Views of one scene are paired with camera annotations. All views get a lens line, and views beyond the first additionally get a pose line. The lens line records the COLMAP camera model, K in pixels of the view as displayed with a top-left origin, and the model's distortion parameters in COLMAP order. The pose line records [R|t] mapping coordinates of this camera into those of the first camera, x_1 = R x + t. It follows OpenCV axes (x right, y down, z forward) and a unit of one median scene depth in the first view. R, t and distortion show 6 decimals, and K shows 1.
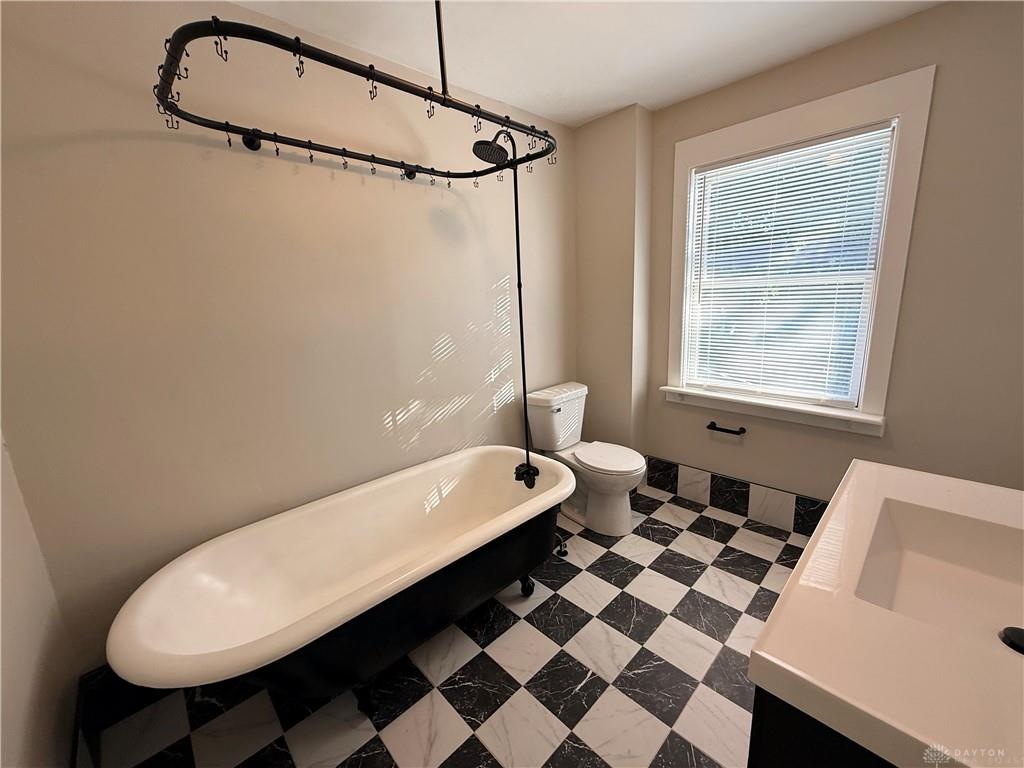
lens RADIAL K [[406.7, 0, 511.5], [0, 406.7, 385.3], [0, 0, 1]] dist [0.001549, 0.000204]
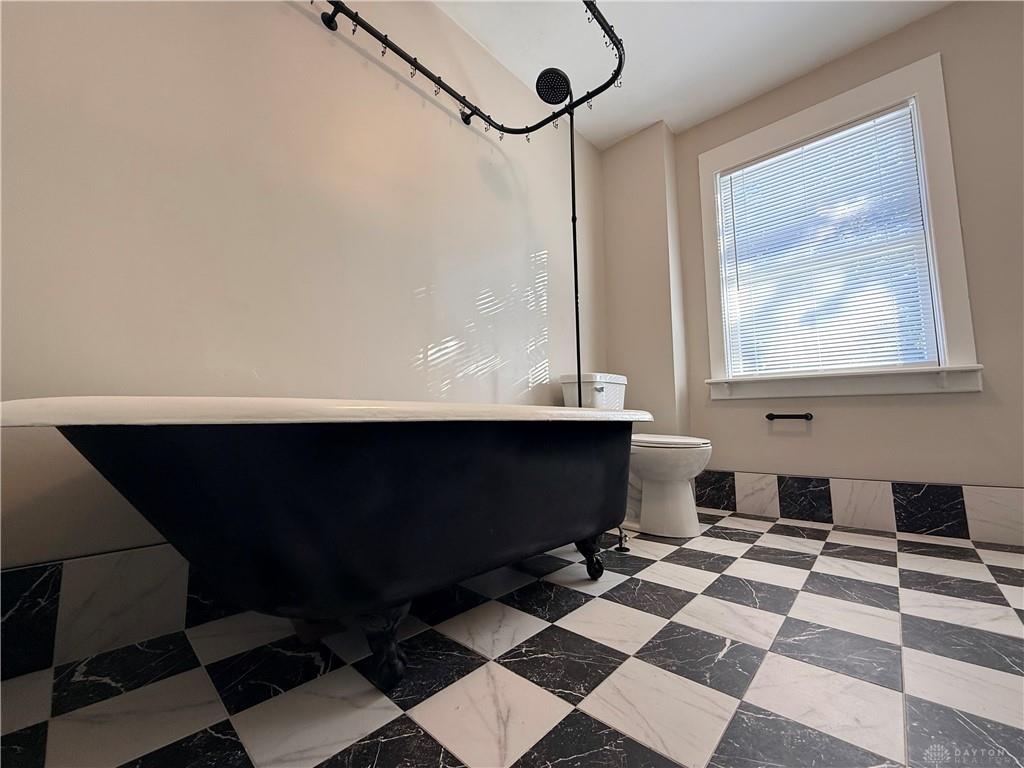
lens RADIAL K [[406.7, 0, 513.2], [0, 406.7, 383.4], [0, 0, 1]] dist [0.001549, 0.000204]
pose [[0.997632, 0.041269, 0.055026, -0.166036], [-0.022803, 0.953205, -0.301465, 0.427443], [-0.064892, 0.299496, 0.951888, 0.232261]]
